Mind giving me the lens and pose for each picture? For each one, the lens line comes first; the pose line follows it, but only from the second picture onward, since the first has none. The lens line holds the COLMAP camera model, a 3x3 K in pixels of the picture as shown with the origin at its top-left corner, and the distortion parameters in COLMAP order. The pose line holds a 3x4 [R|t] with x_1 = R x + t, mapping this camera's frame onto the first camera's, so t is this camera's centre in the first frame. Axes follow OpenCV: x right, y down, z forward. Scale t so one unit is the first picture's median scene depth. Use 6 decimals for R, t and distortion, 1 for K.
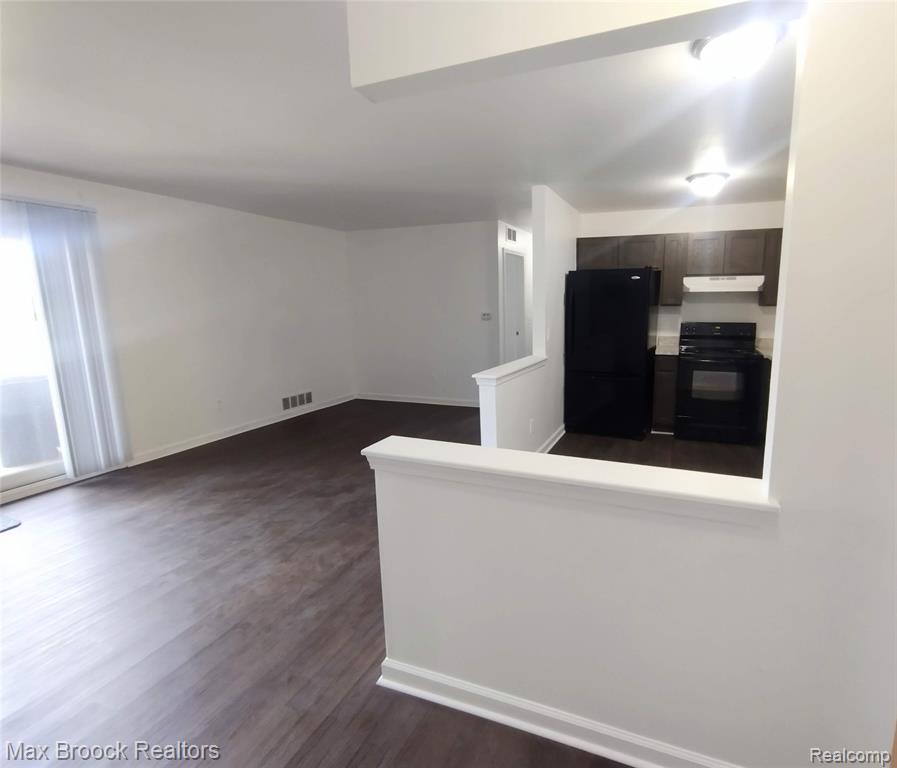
lens RADIAL K [[467.6, 0, 451.2], [0, 467.6, 384.4], [0, 0, 1]] dist [-0.000232, -0.000126]
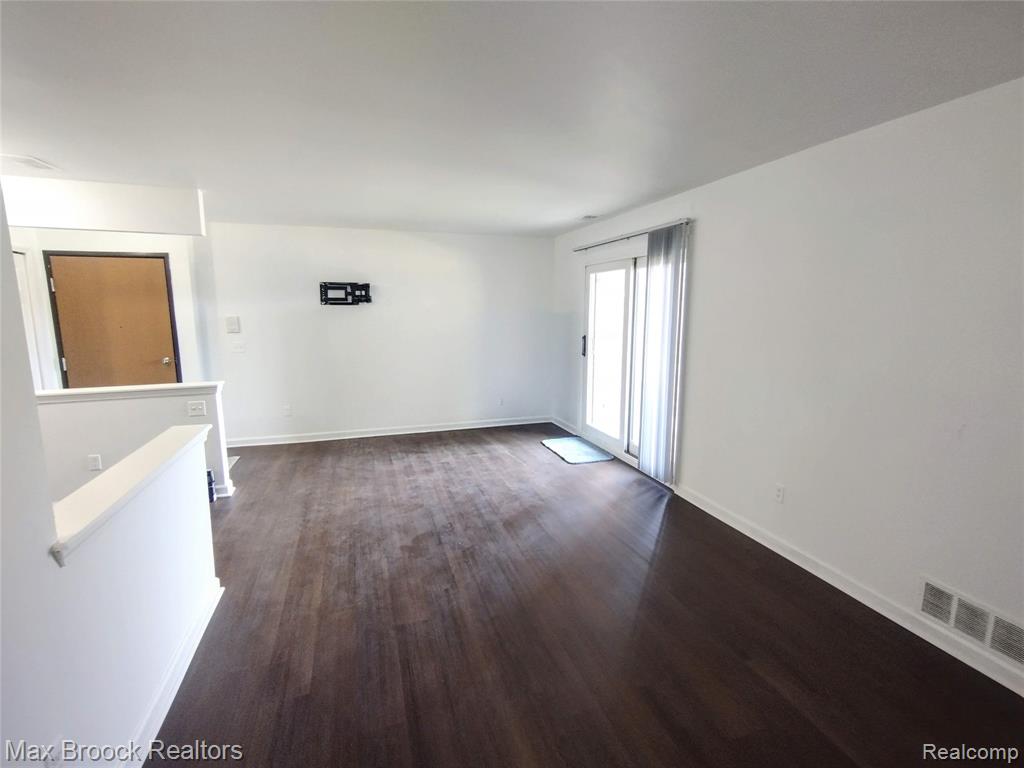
lens RADIAL K [[466.0, 0, 519.3], [0, 466.0, 379.3], [0, 0, 1]] dist [0.001539, -0.000026]
pose [[-0.694997, 0.113772, -0.709954, 0.212052], [-0.123608, 0.953796, 0.273852, -0.326486], [0.708308, 0.278082, -0.648822, 1.645310]]
